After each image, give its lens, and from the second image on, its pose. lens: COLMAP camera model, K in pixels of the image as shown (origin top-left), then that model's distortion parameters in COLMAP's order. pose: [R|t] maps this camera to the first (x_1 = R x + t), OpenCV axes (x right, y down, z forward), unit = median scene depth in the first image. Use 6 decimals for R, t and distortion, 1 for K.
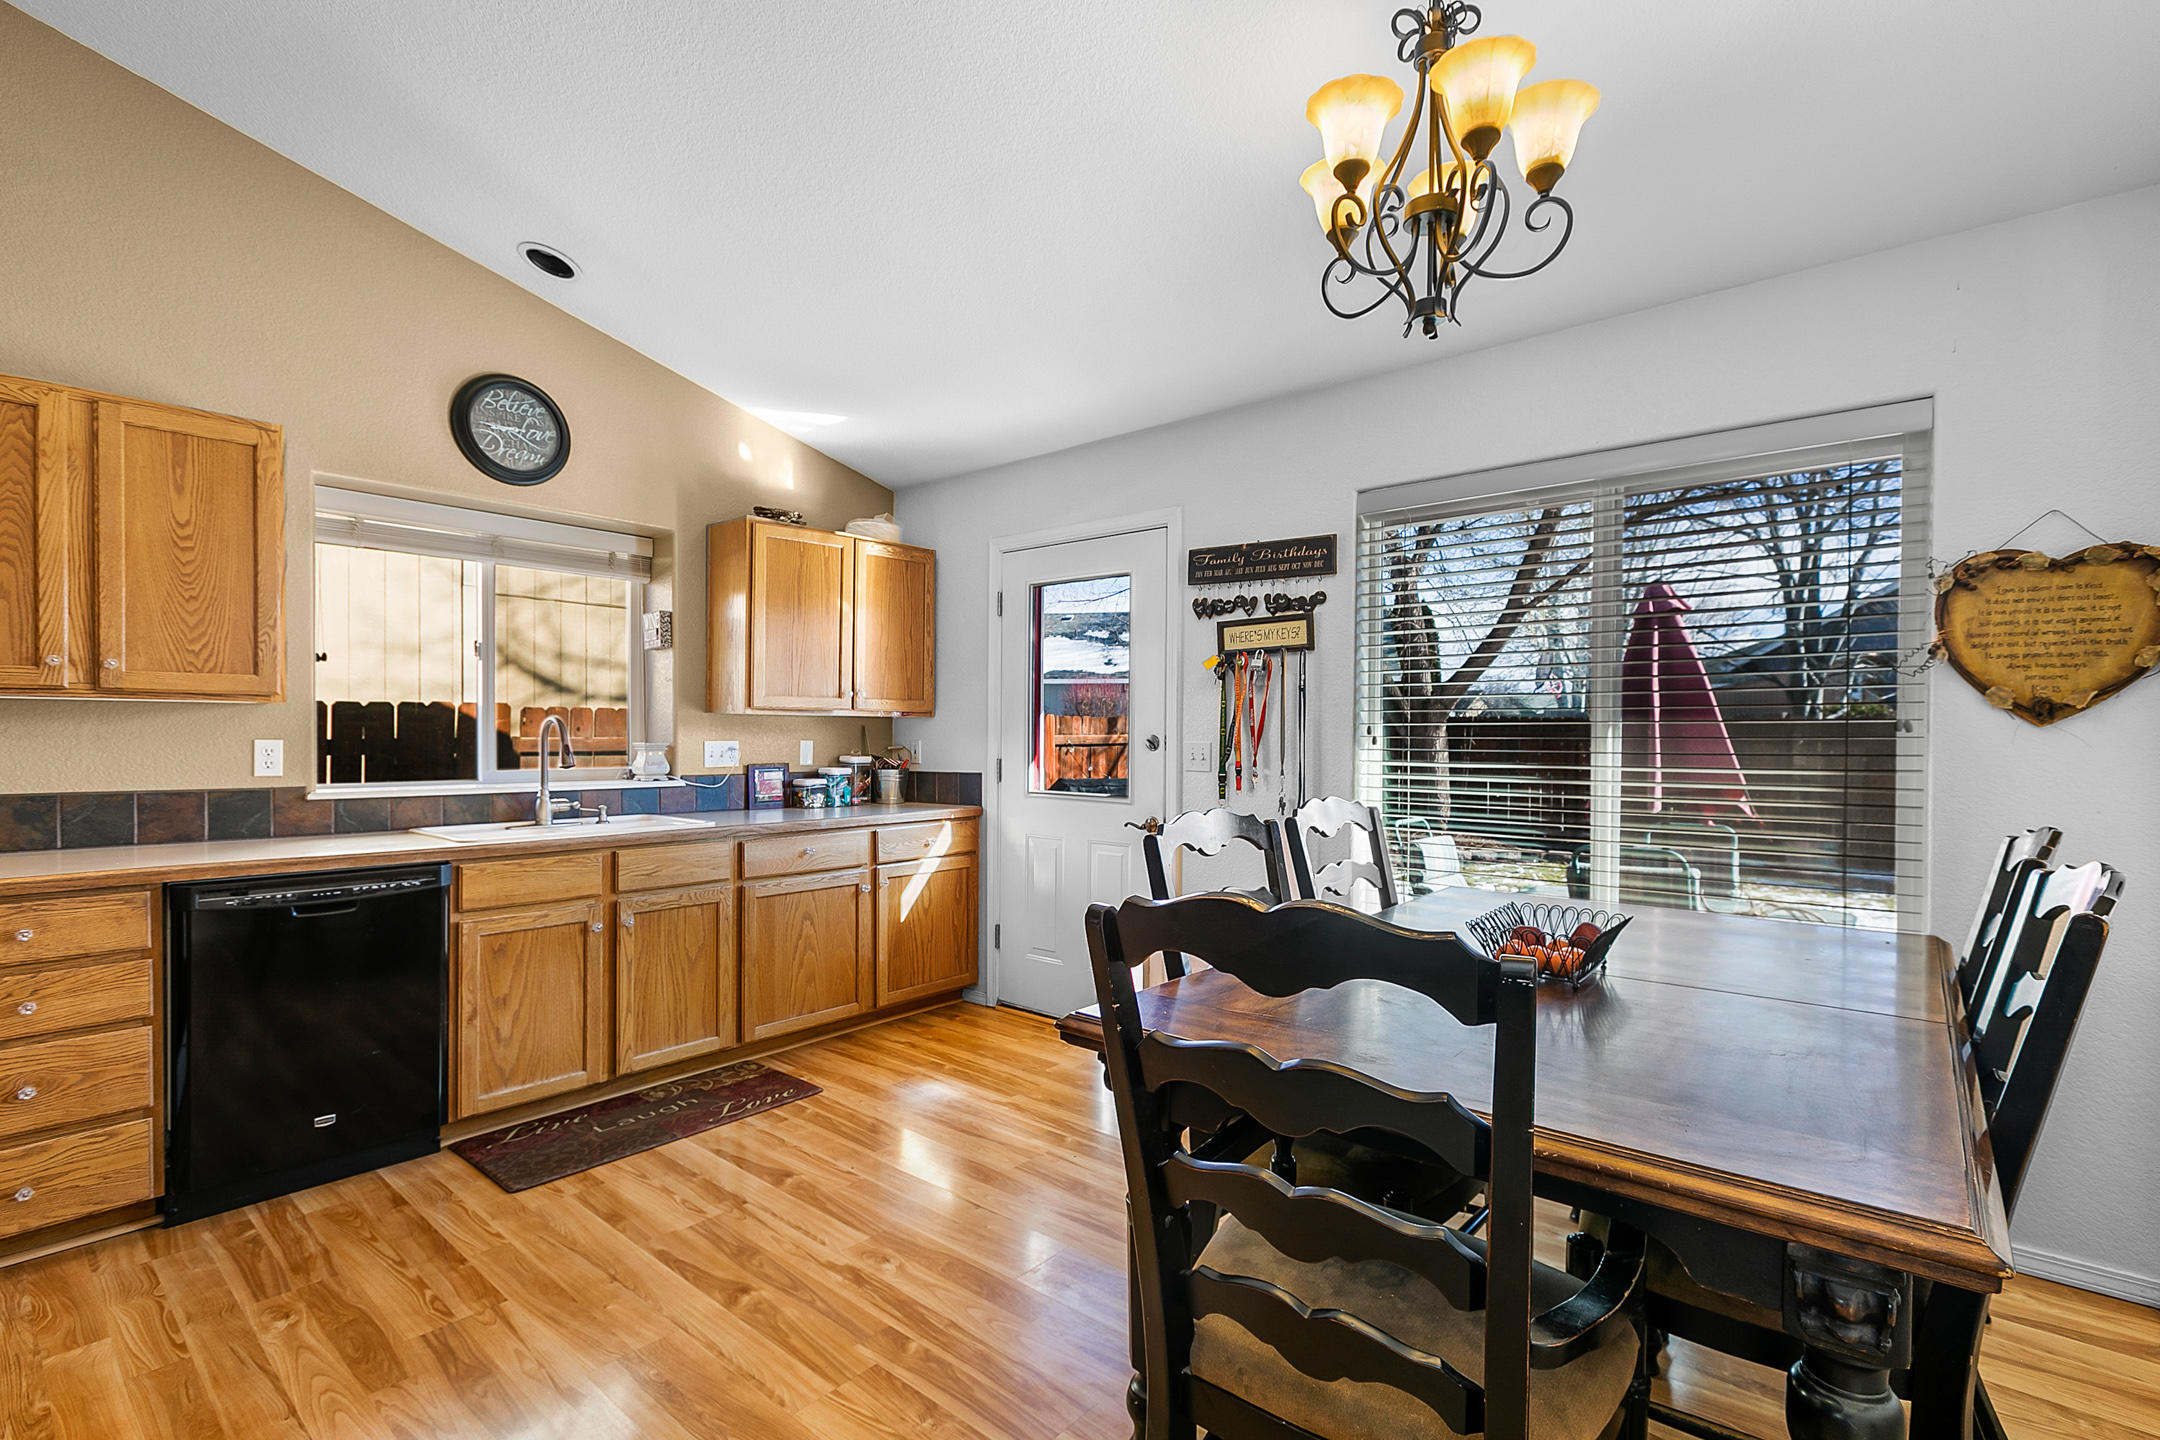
lens RADIAL K [[992.1, 0, 1083.0], [0, 992.1, 738.9], [0, 0, 1]] dist [0.012073, -0.000013]
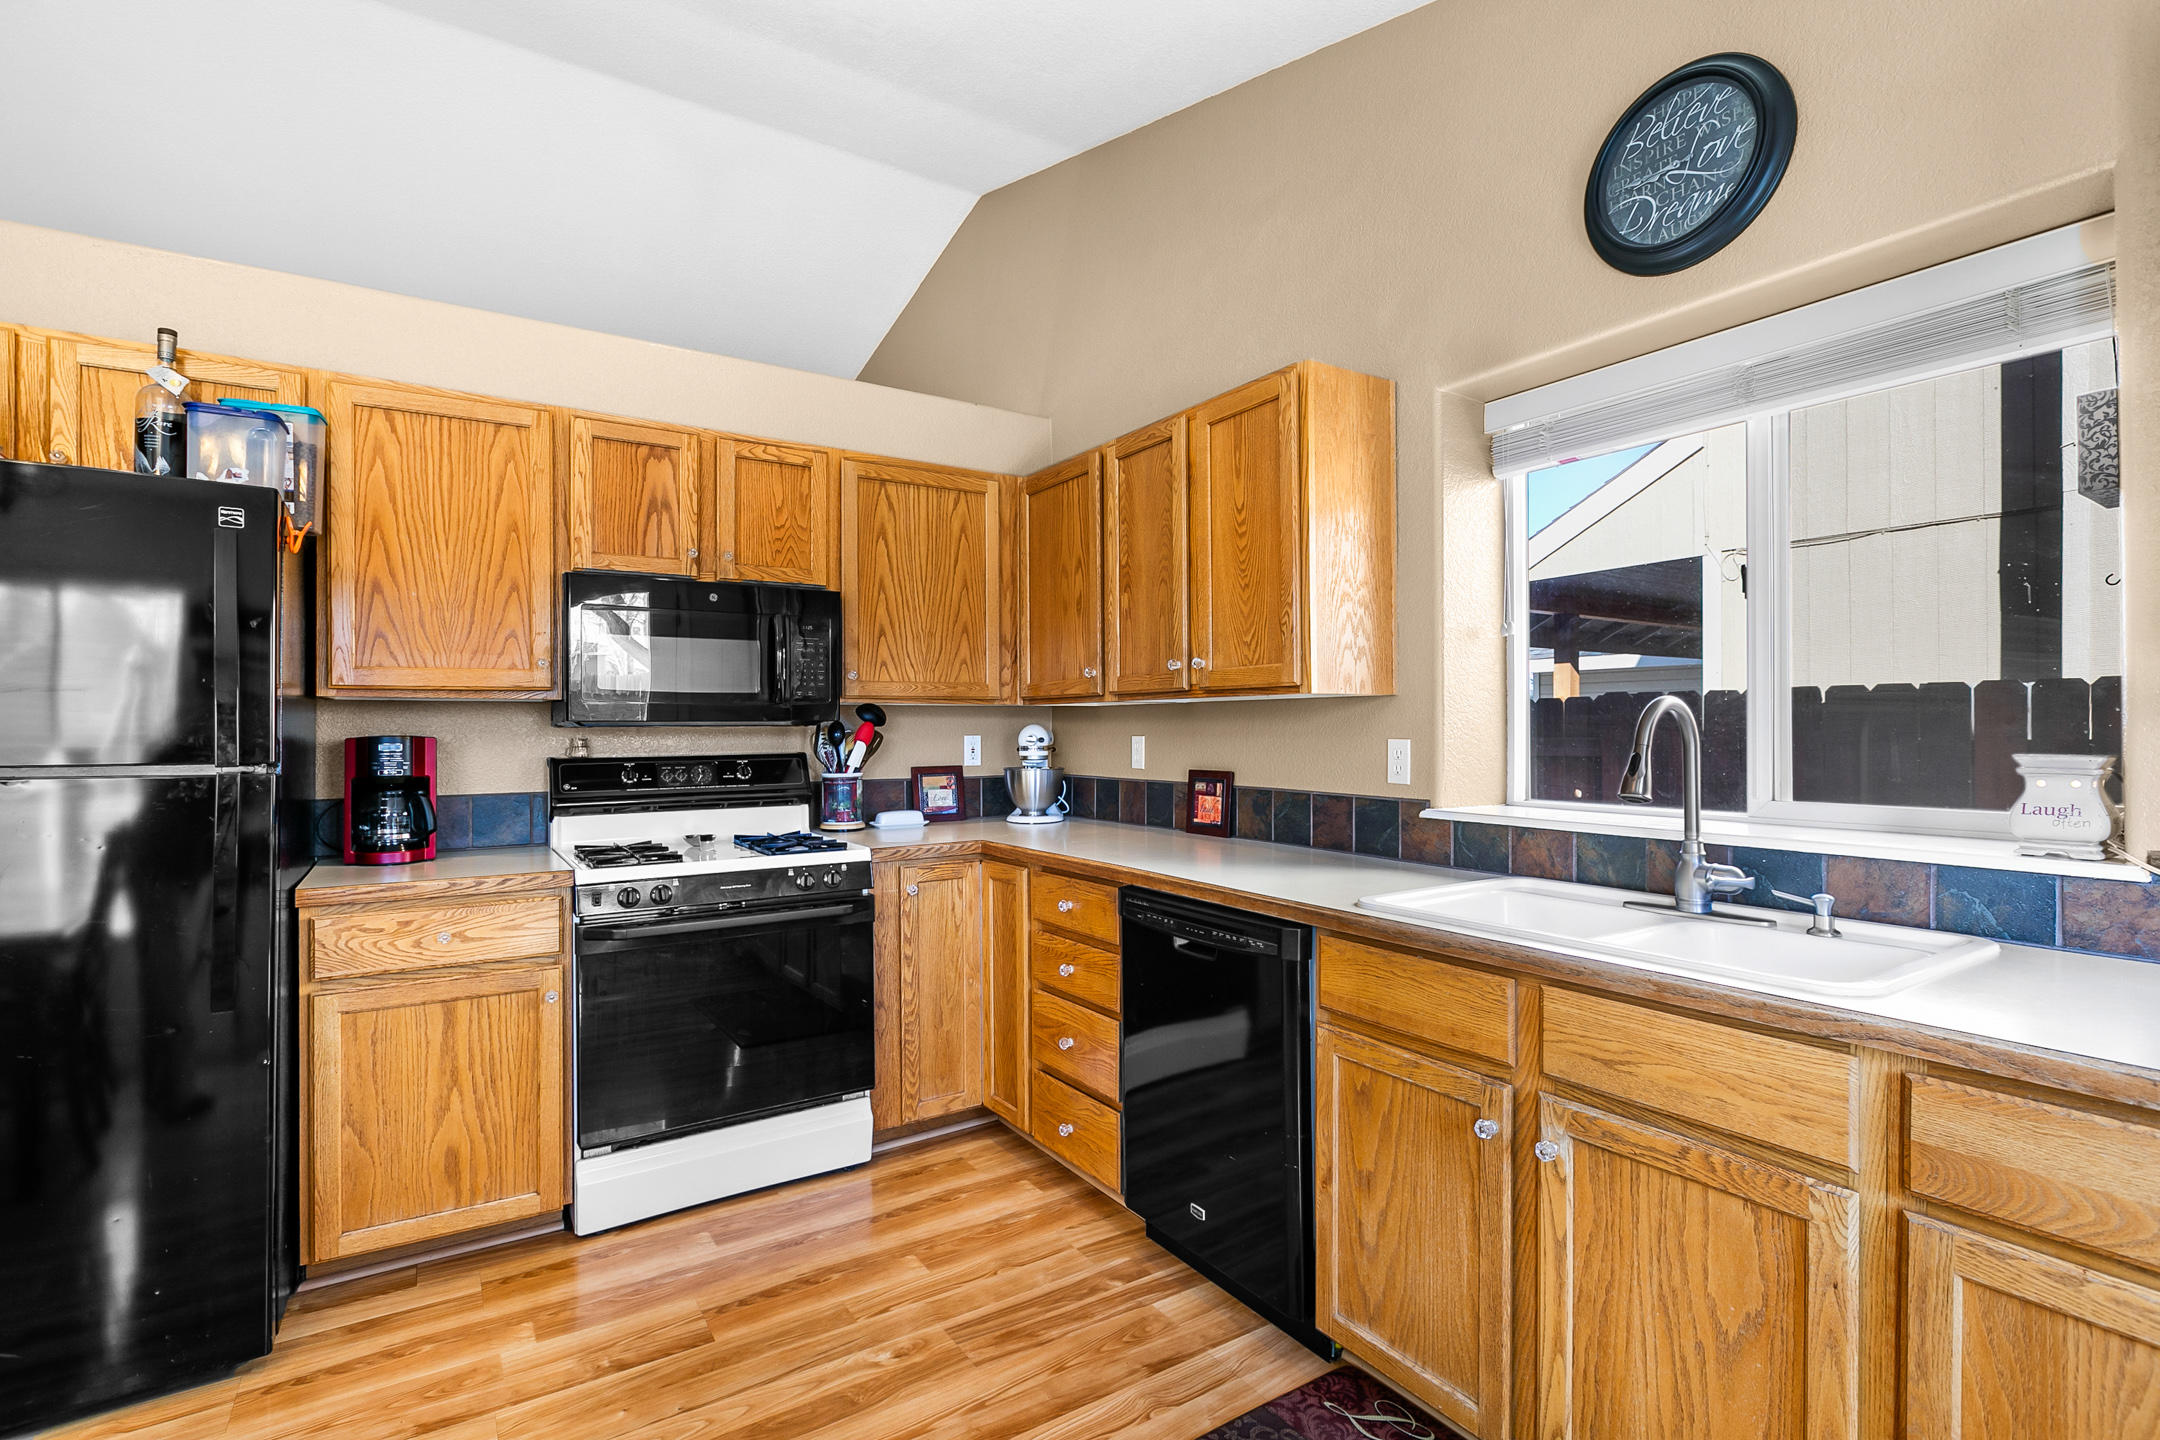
lens RADIAL K [[1020.8, 0, 1084.8], [0, 1020.8, 715.6], [0, 0, 1]] dist [-0.002934, 0.000158]
pose [[-0.286810, -0.008594, -0.957949, 0.054322], [0.002443, 0.999950, -0.009702, -0.010647], [0.957984, -0.005123, -0.286775, 1.015281]]
